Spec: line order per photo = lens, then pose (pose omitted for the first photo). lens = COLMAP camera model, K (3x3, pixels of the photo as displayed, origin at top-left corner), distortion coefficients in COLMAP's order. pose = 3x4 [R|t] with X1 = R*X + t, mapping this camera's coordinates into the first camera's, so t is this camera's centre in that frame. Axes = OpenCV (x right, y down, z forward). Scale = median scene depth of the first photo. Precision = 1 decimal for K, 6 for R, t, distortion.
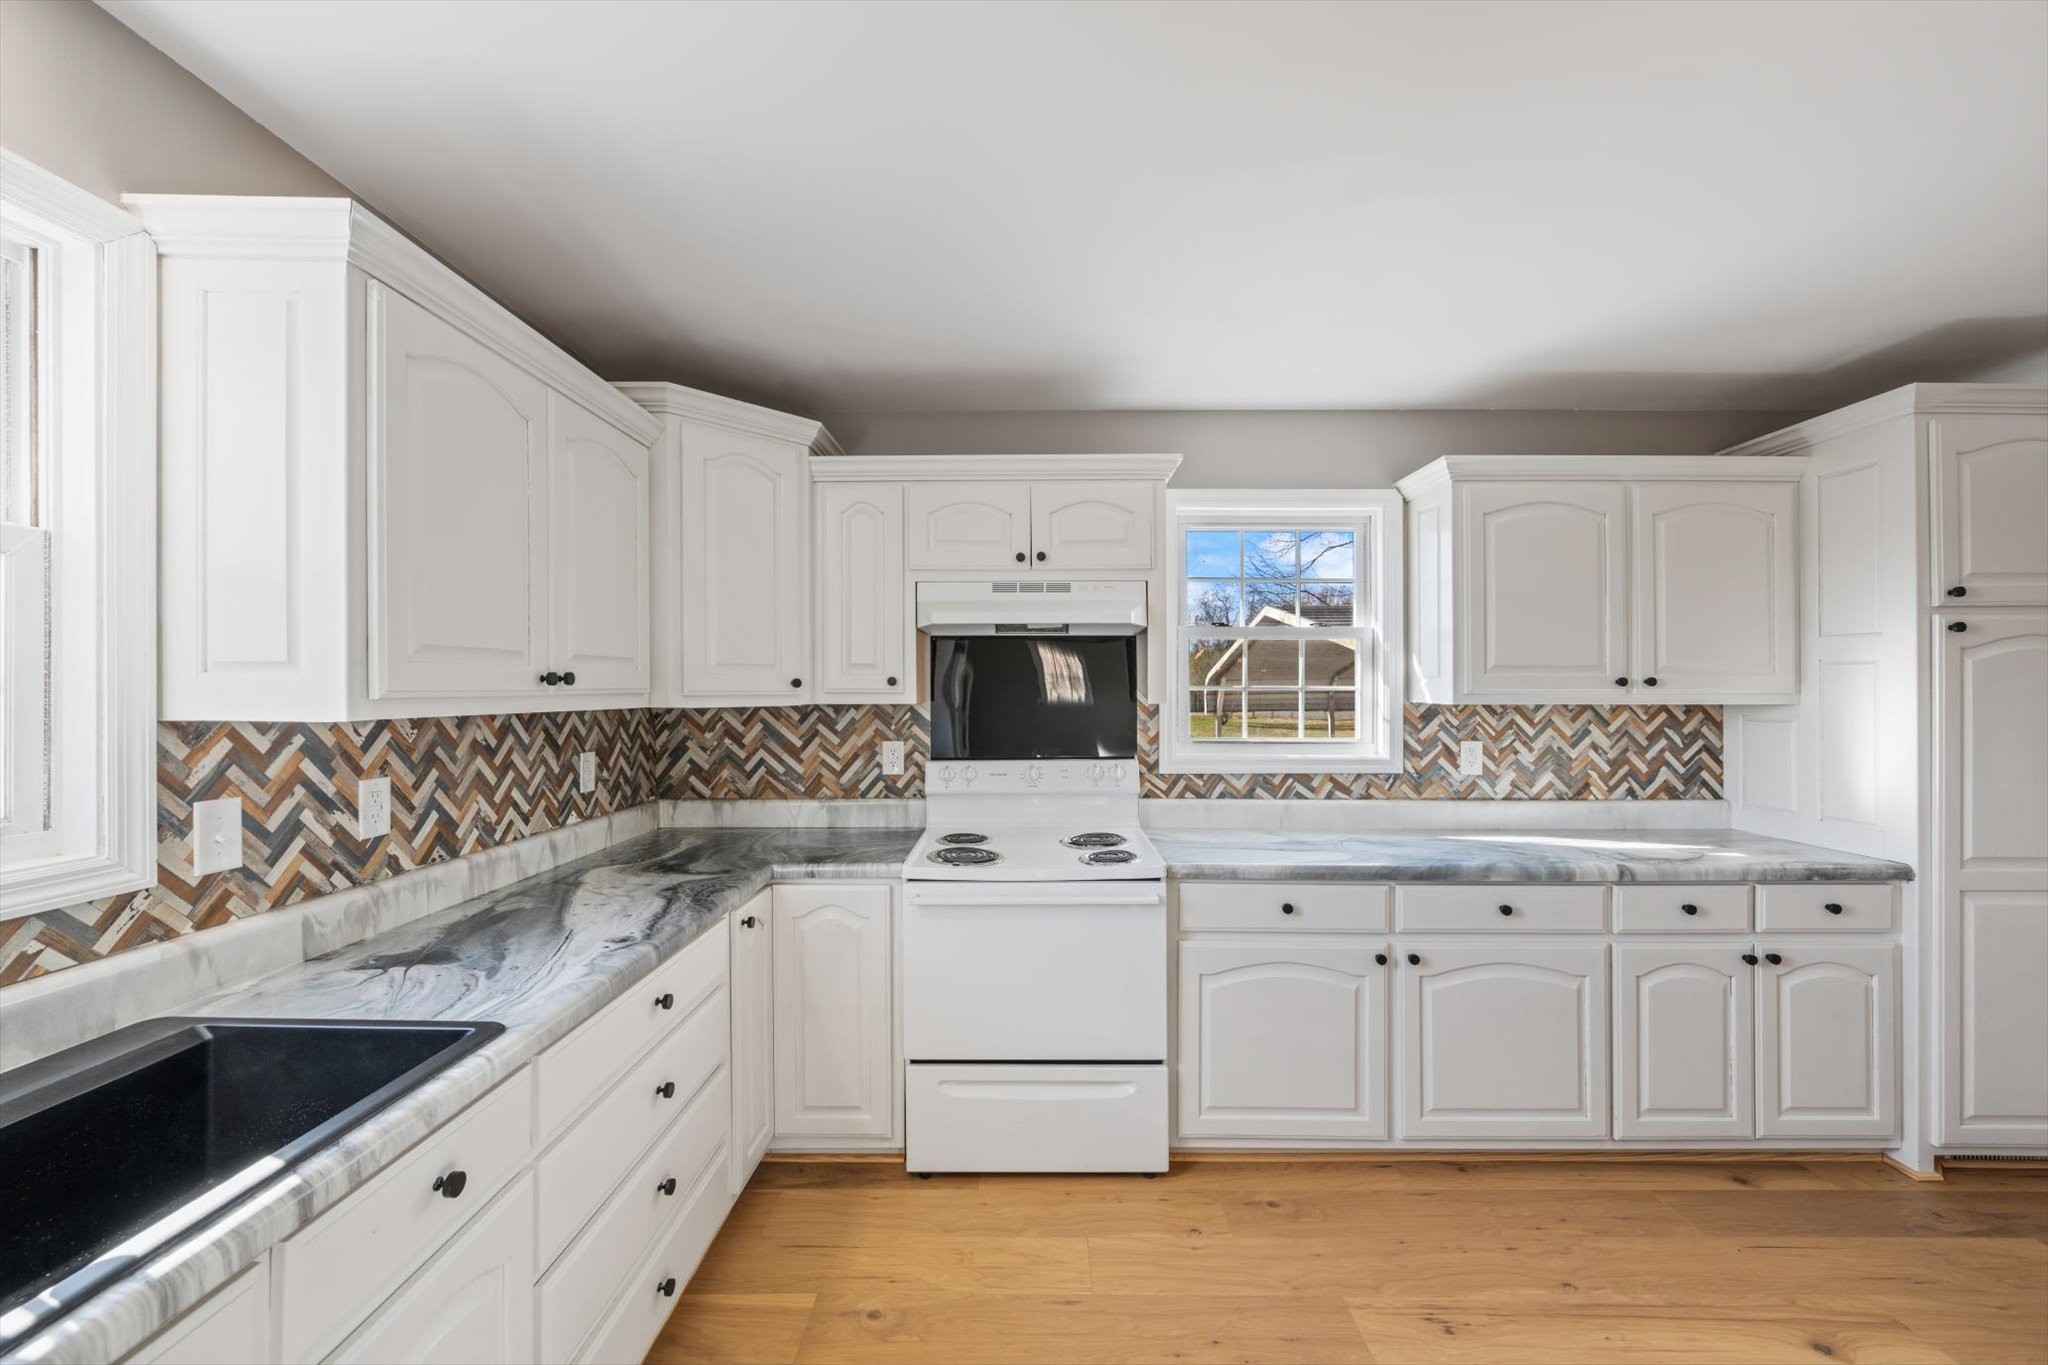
lens RADIAL K [[810.4, 0, 1024.0], [0, 810.4, 682.5], [0, 0, 1]] dist [-0.000763, -0.000088]
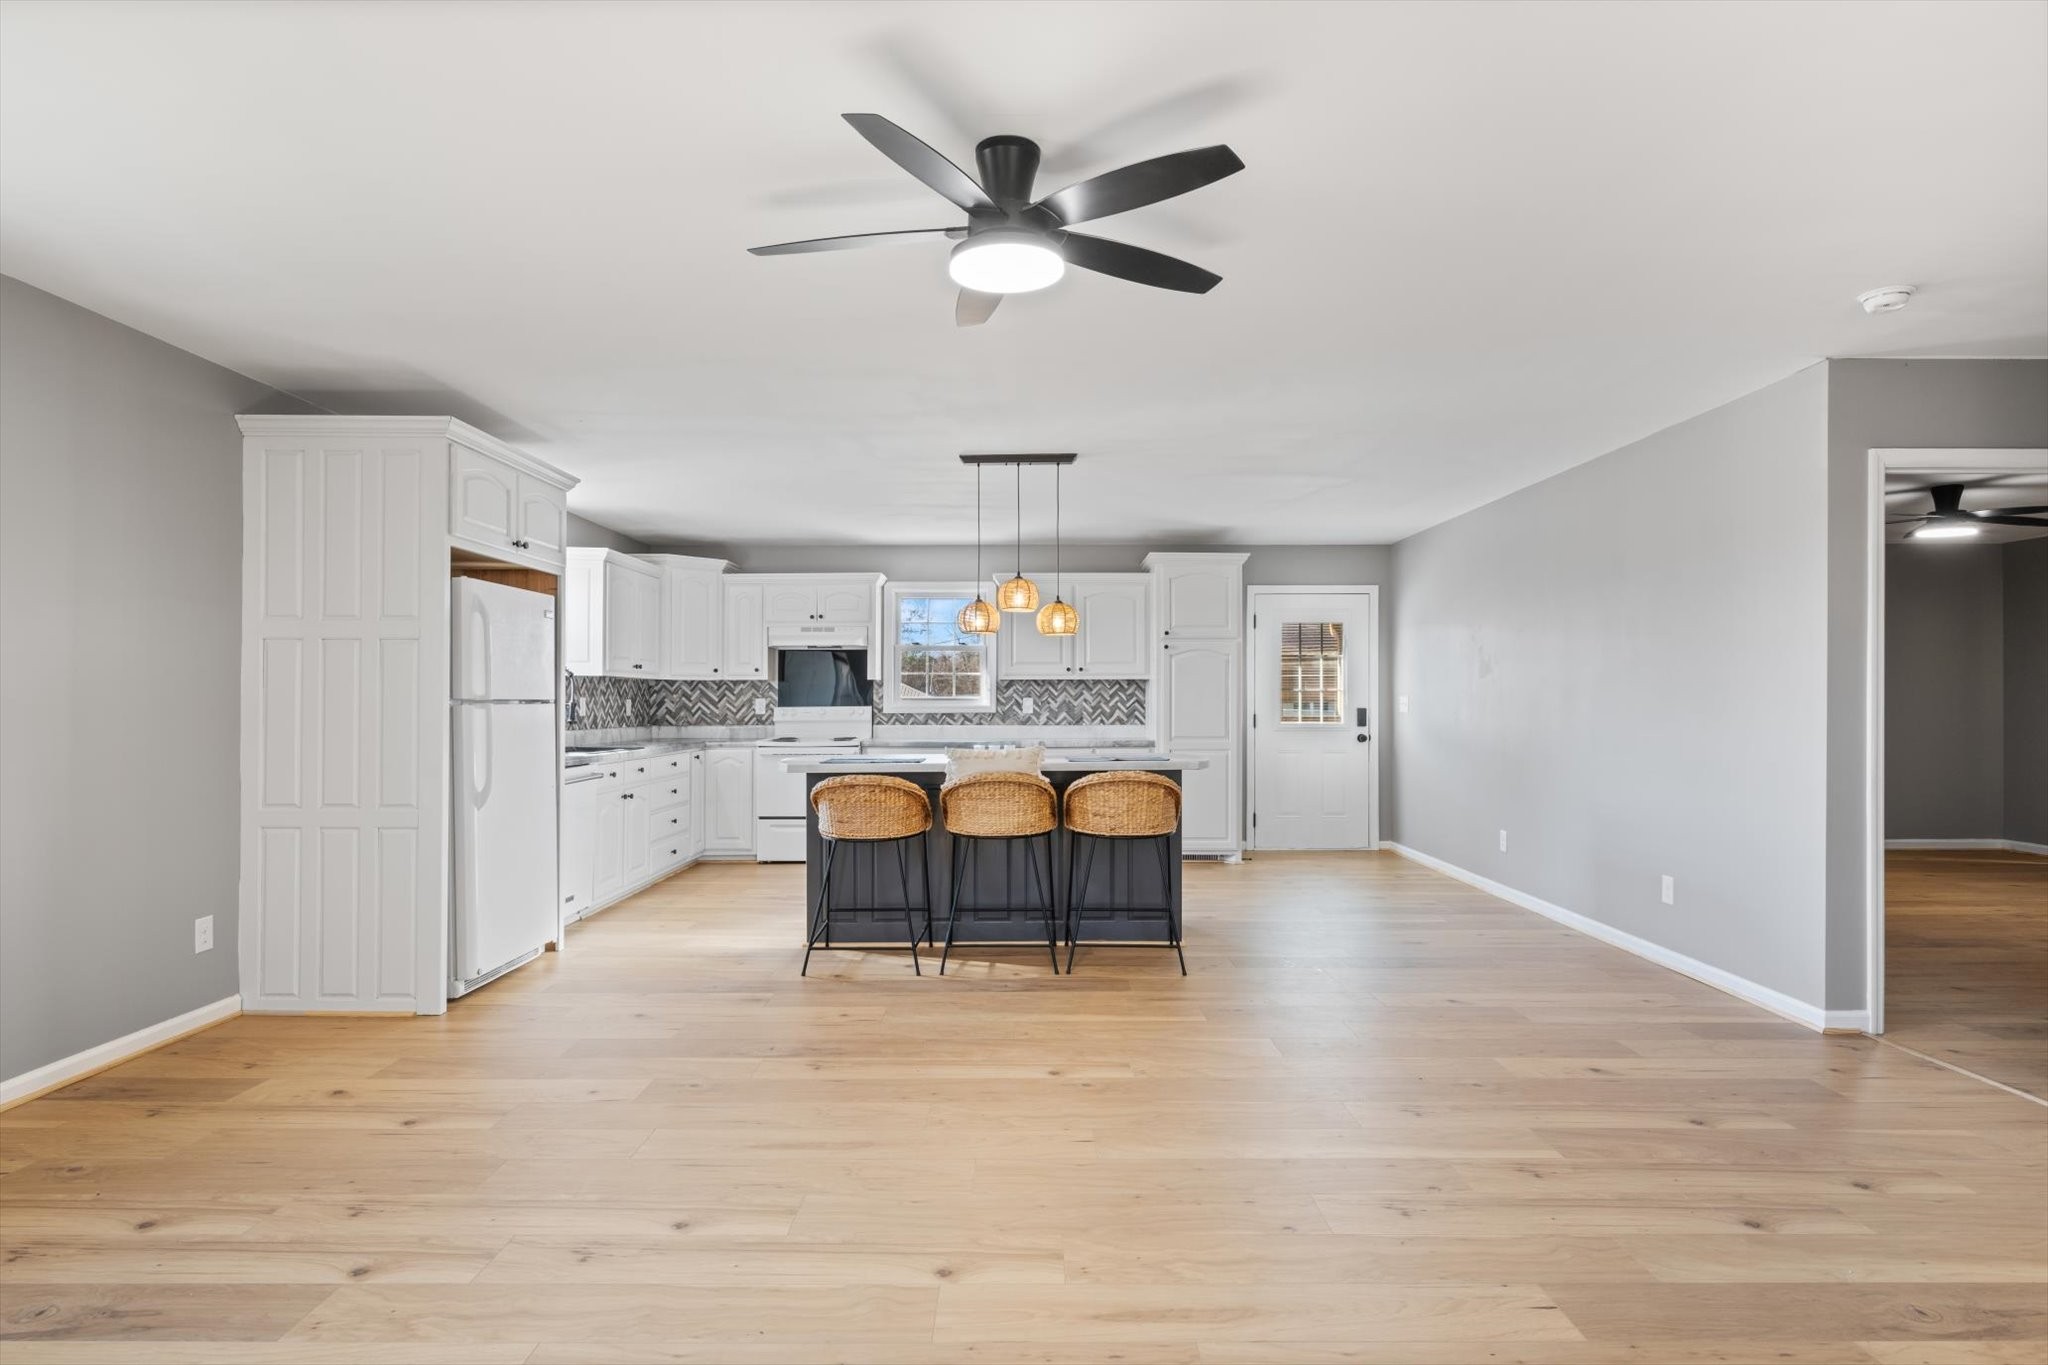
lens RADIAL K [[1075.9, 0, 1024.0], [0, 1075.9, 682.5], [0, 0, 1]] dist [-0.000724, -0.000158]
pose [[0.999995, -0.002163, 0.002356, 0.588944], [0.002190, 0.999931, -0.011567, 0.071103], [-0.002331, 0.011572, 0.999930, -2.059702]]
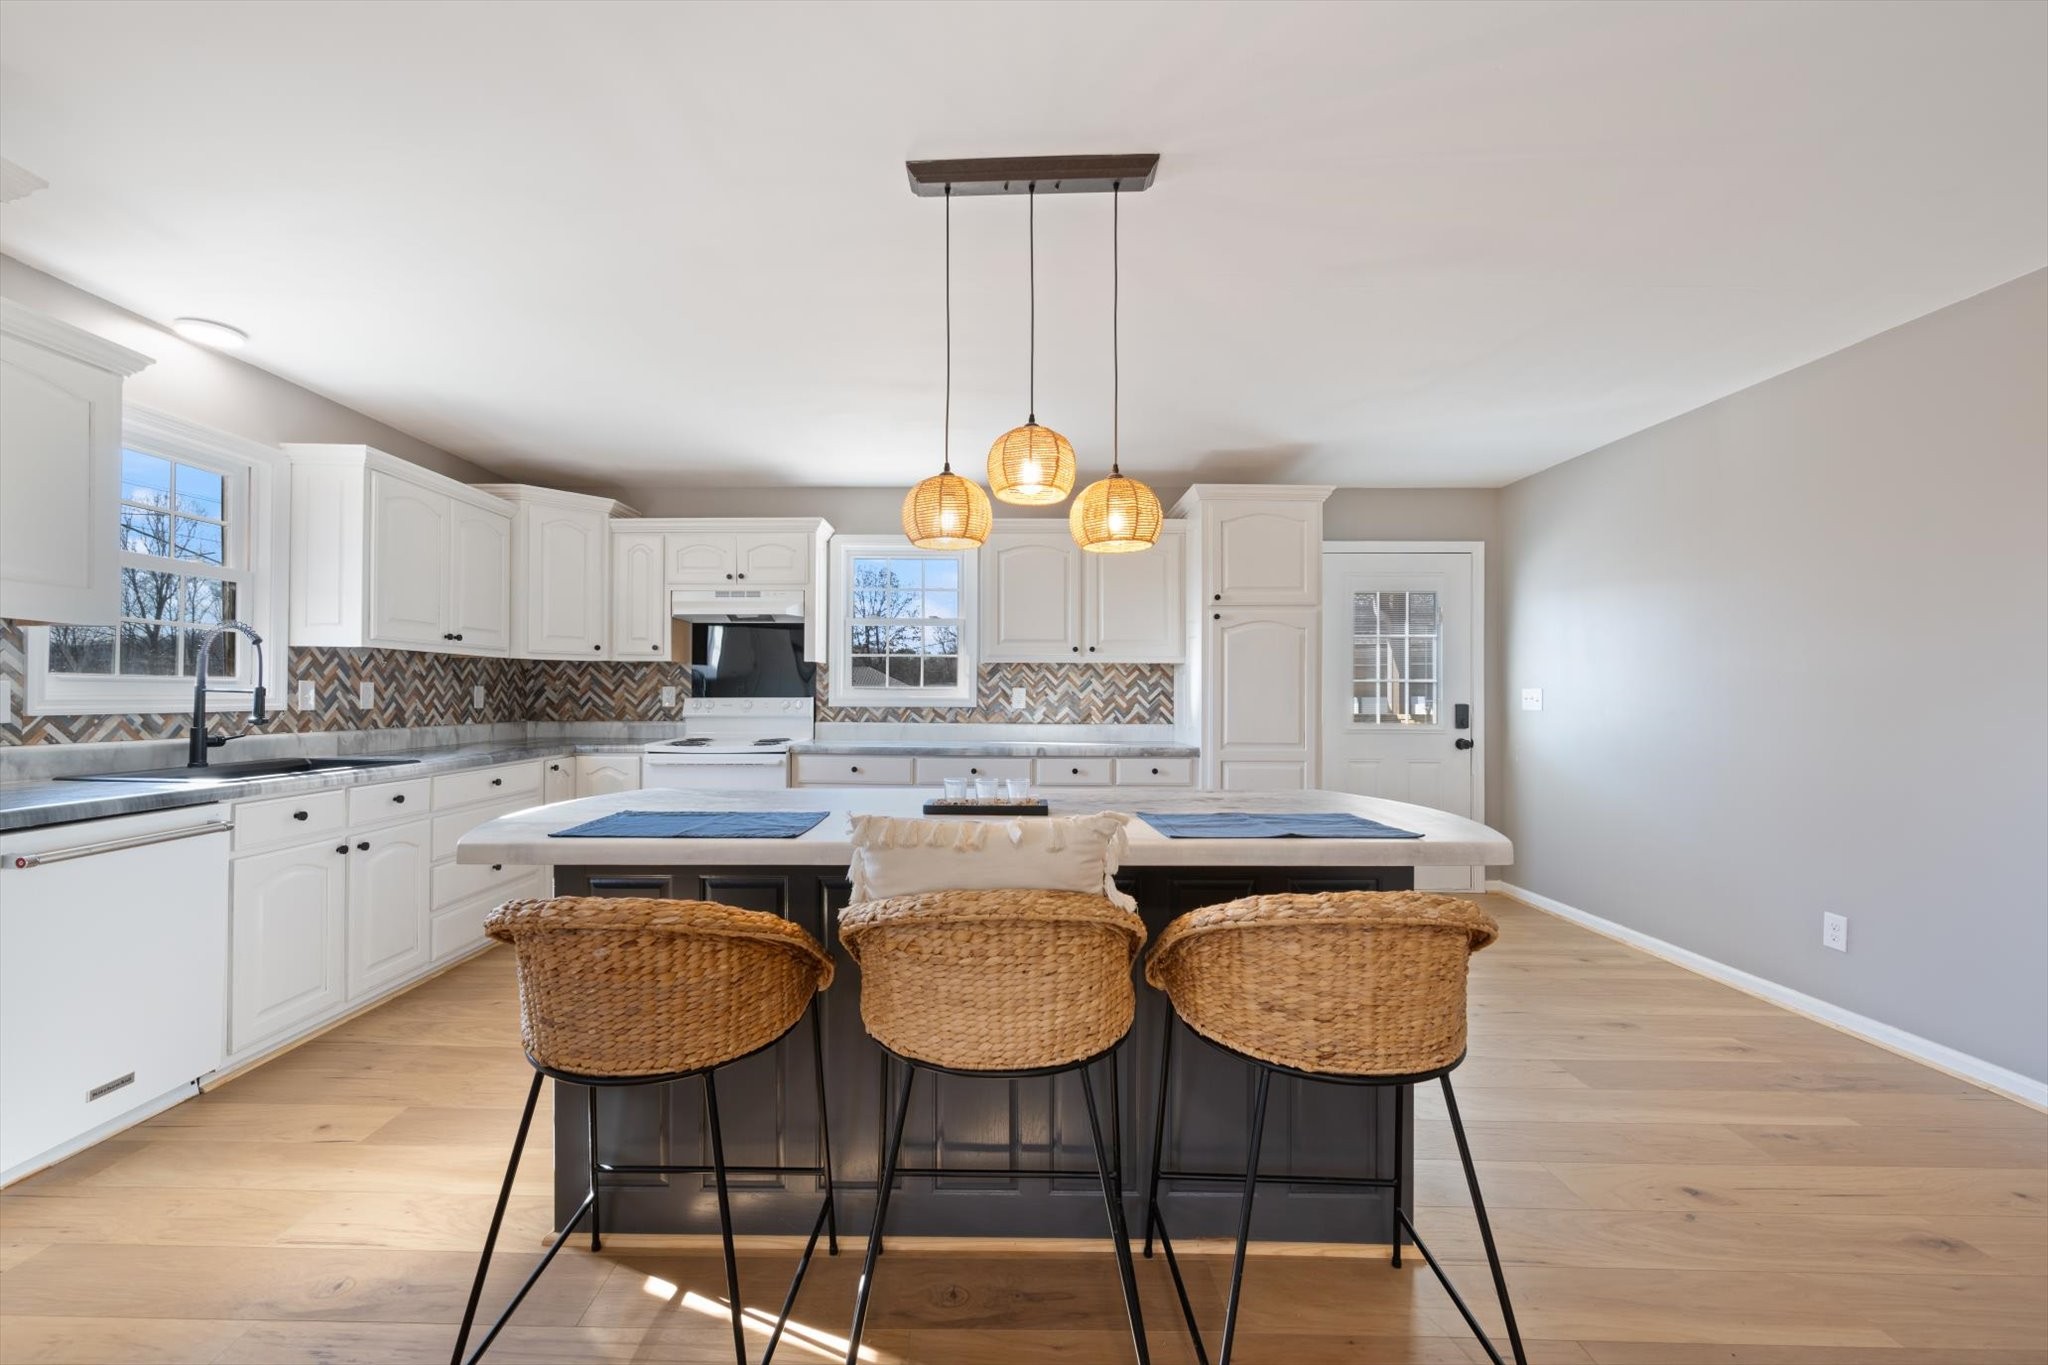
lens RADIAL K [[833.8, 0, 981.0], [0, 833.8, 678.1], [0, 0, 1]] dist [0.000508, -0.000095]
pose [[0.999910, 0.003580, -0.012917, 0.547438], [-0.003764, 0.999891, -0.014271, 0.084891], [0.012864, 0.014319, 0.999815, -0.762238]]
